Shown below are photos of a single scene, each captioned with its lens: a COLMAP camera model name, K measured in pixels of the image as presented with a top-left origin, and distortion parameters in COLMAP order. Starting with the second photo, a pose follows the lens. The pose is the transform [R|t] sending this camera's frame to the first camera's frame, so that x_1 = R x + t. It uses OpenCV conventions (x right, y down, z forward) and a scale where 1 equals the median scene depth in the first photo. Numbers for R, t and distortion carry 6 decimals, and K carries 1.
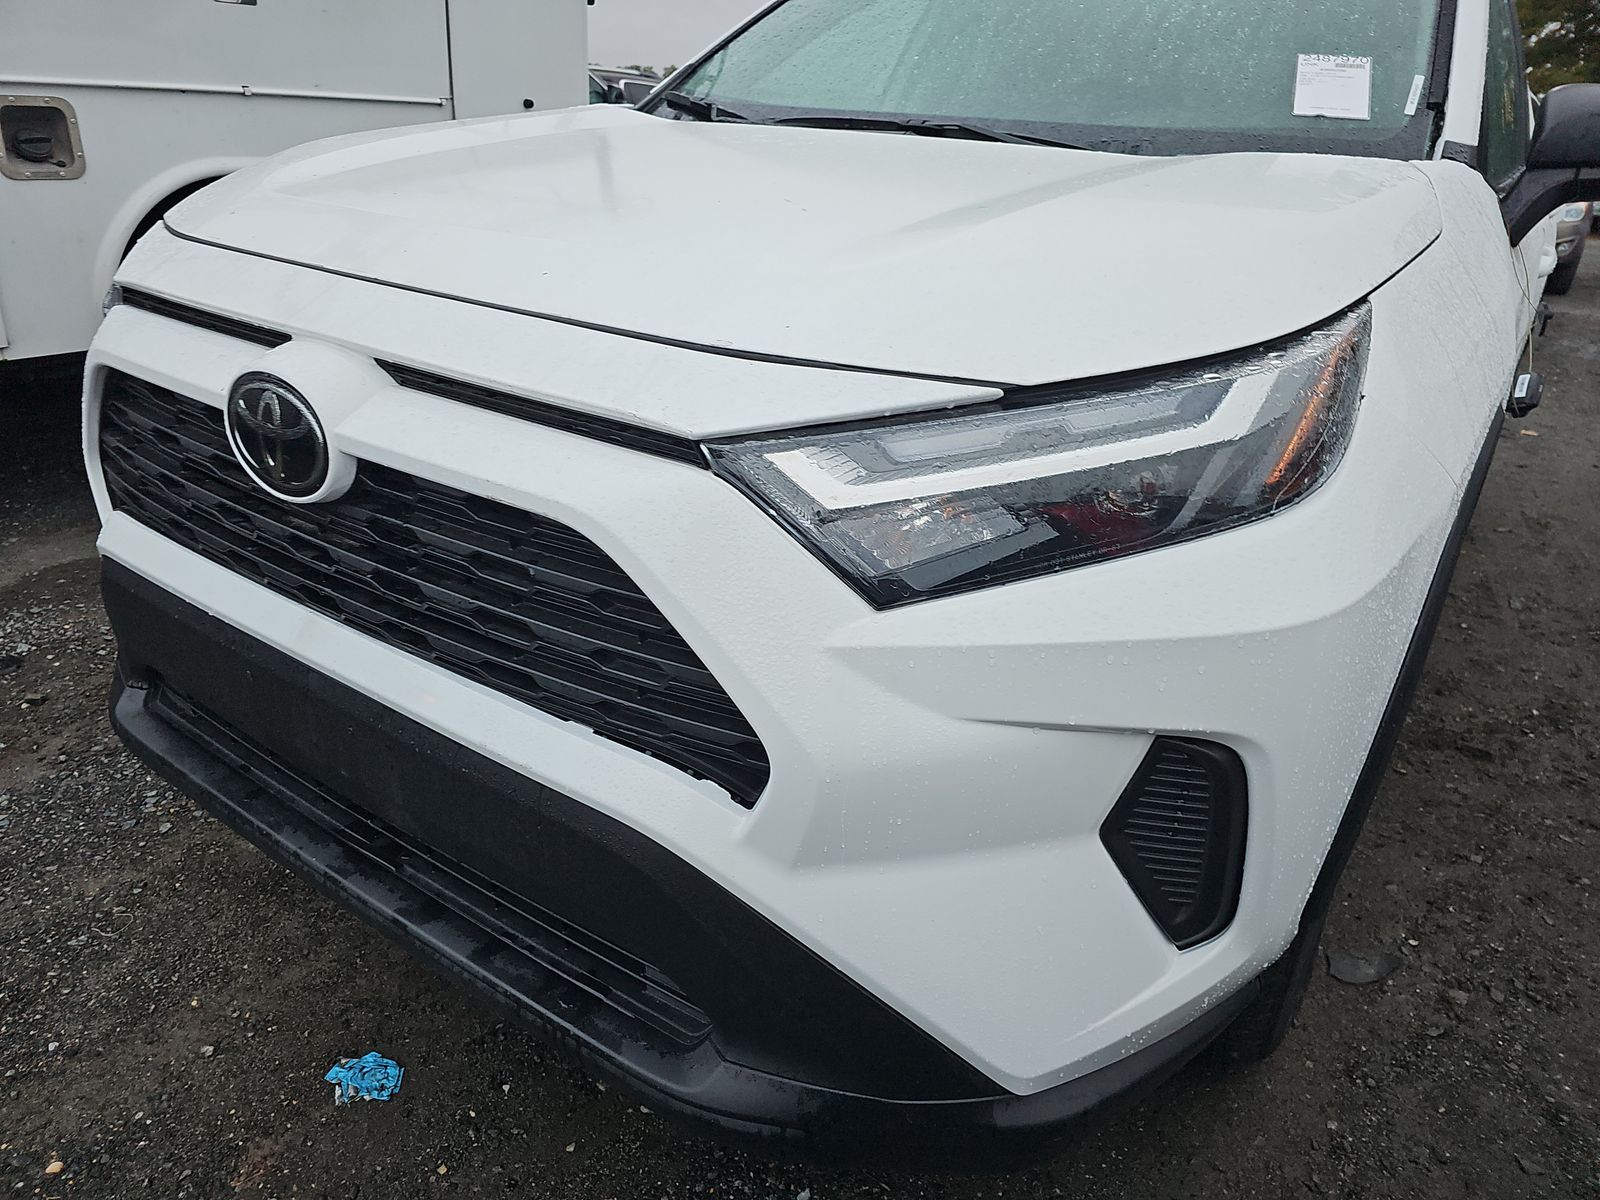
lens RADIAL K [[1073.2, 0, 783.9], [0, 1073.2, 589.0], [0, 0, 1]] dist [0.047487, -0.045633]
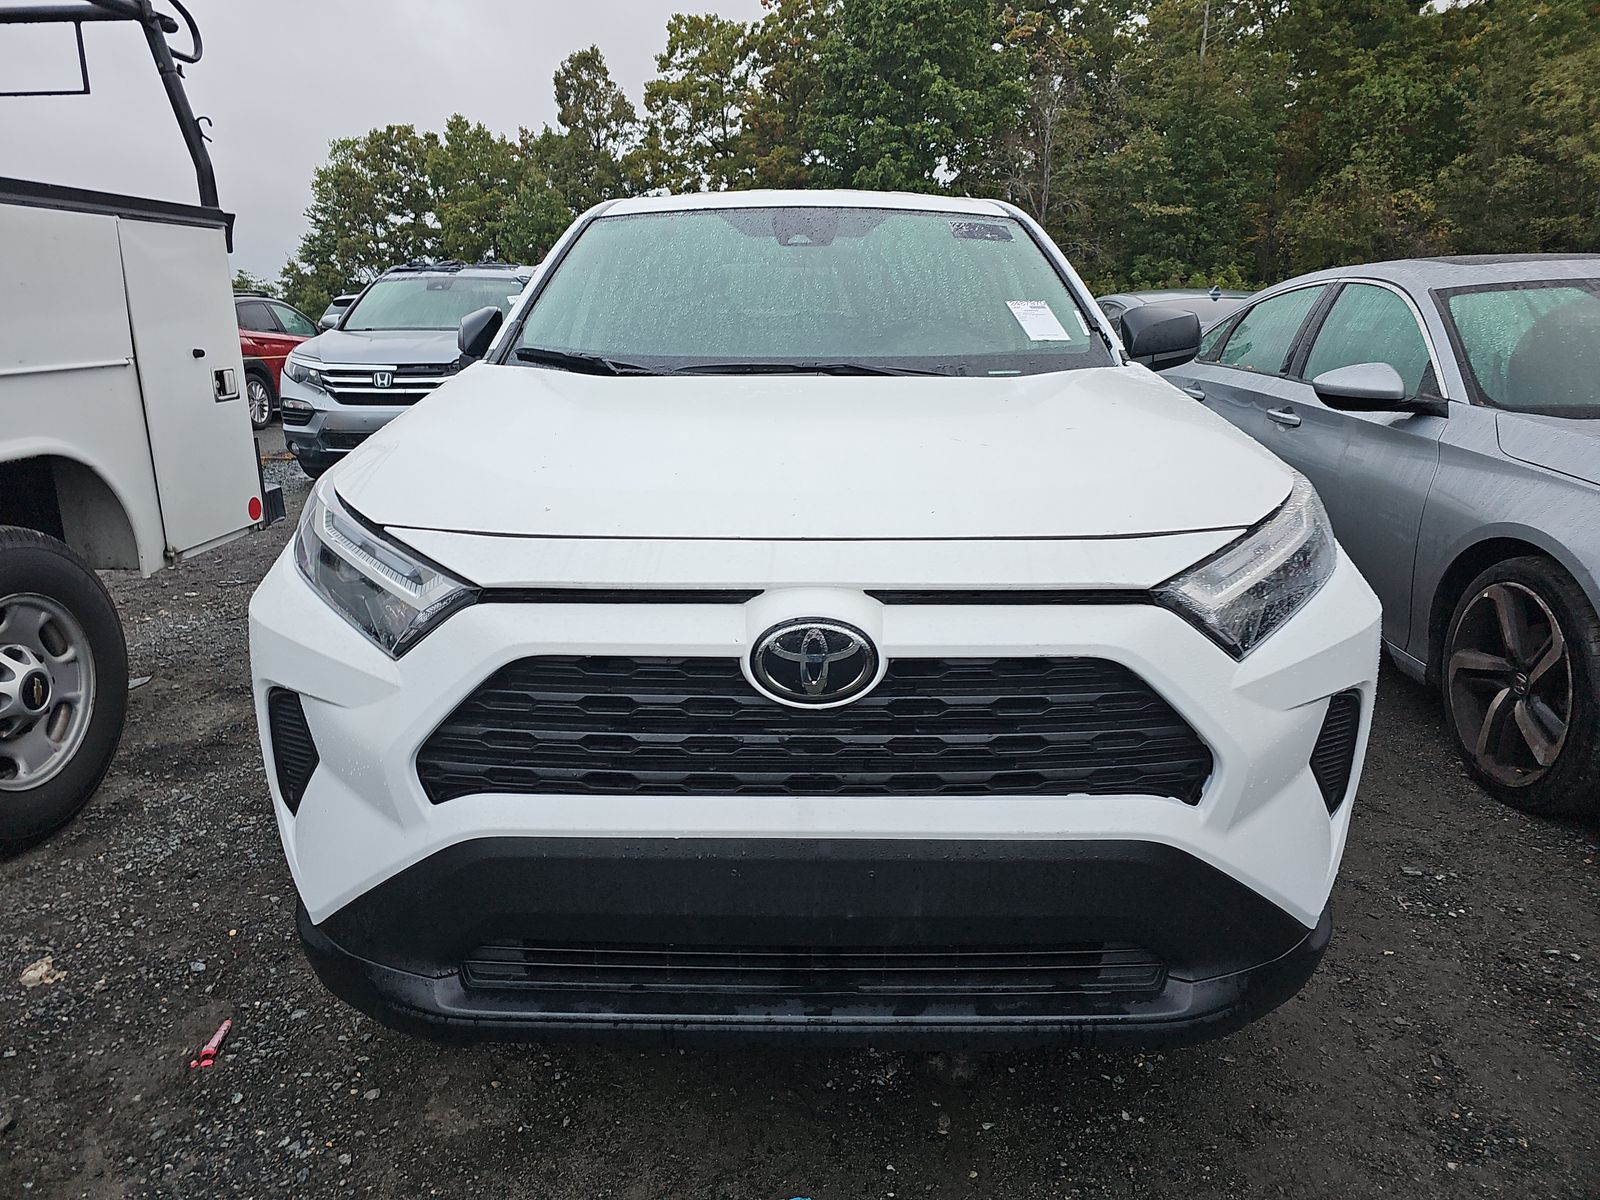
lens RADIAL K [[1073.2, 0, 783.9], [0, 1073.2, 589.0], [0, 0, 1]] dist [0.047487, -0.045633]
pose [[0.817948, -0.202625, 0.538428, -1.139395], [0.274316, 0.960041, -0.055435, -0.157803], [-0.505680, 0.193042, 0.840846, -0.098329]]
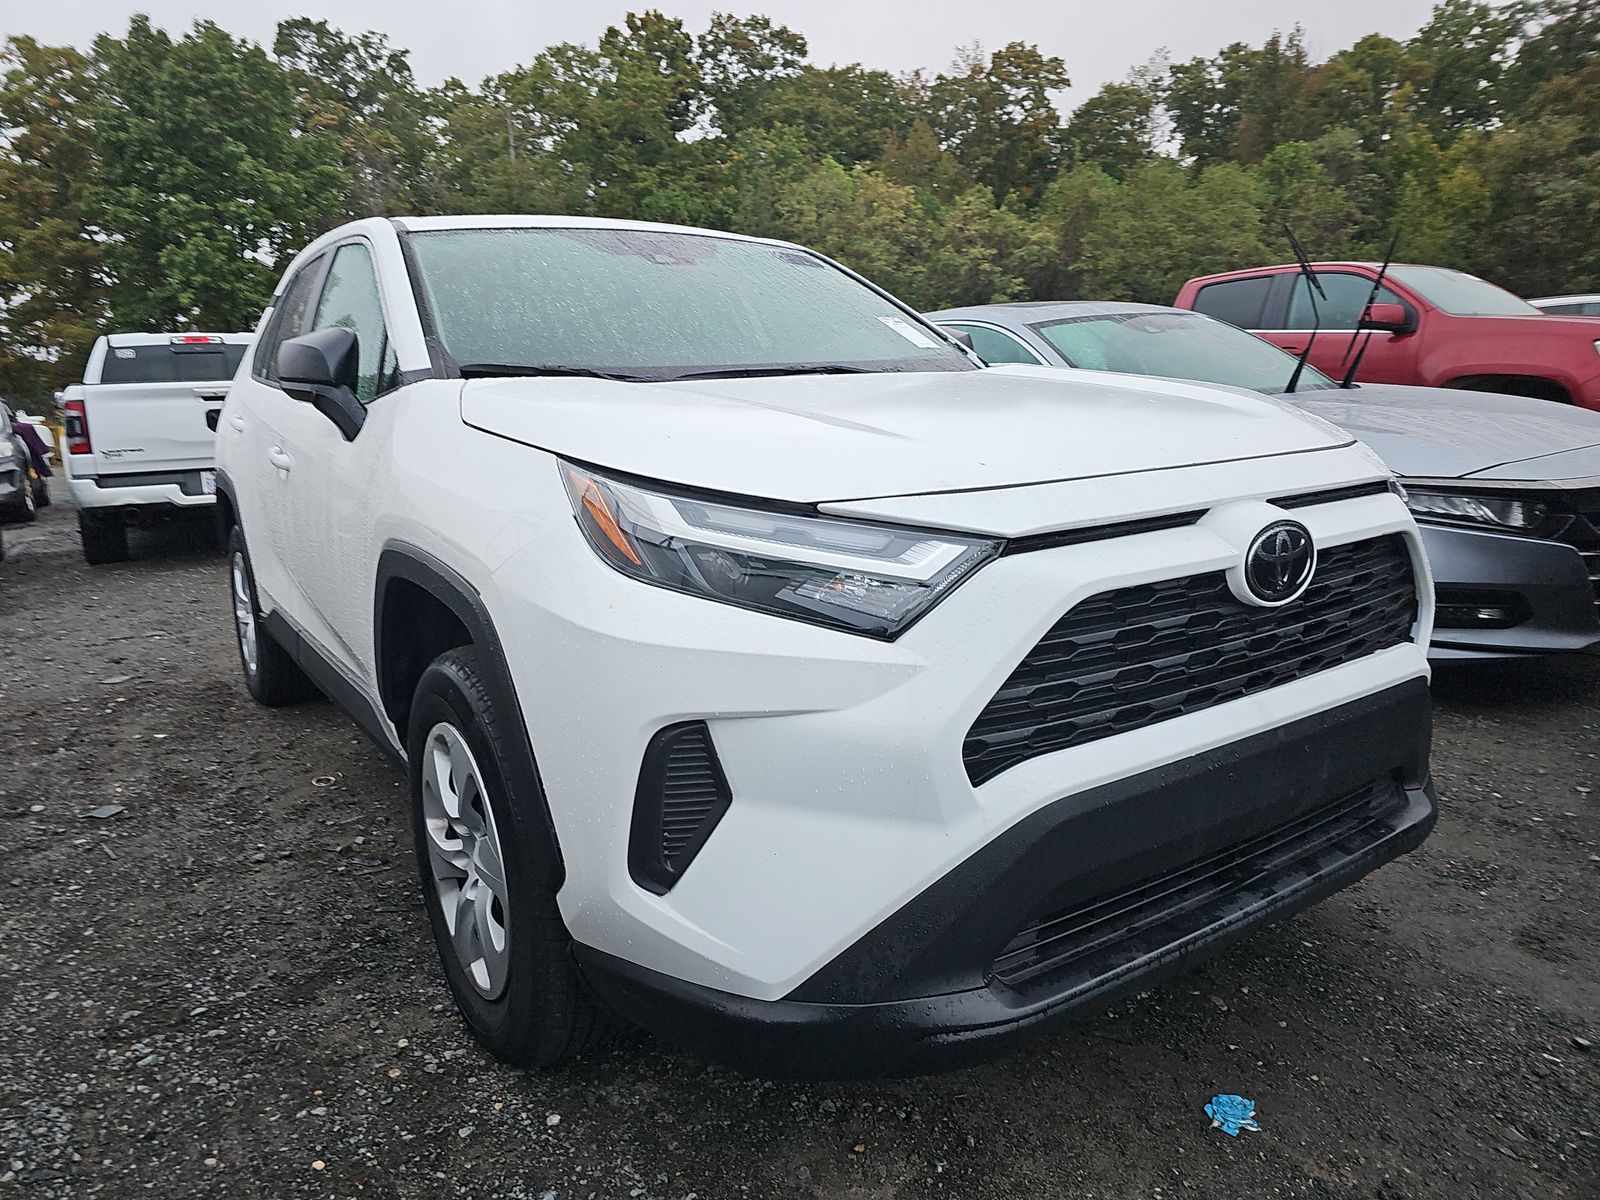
lens RADIAL K [[1073.2, 0, 783.9], [0, 1073.2, 589.0], [0, 0, 1]] dist [0.047487, -0.045633]
pose [[0.350698, -0.247139, 0.903290, -1.957097], [0.428500, 0.900004, 0.079877, -0.491607], [-0.832706, 0.359047, 0.421529, 0.906232]]
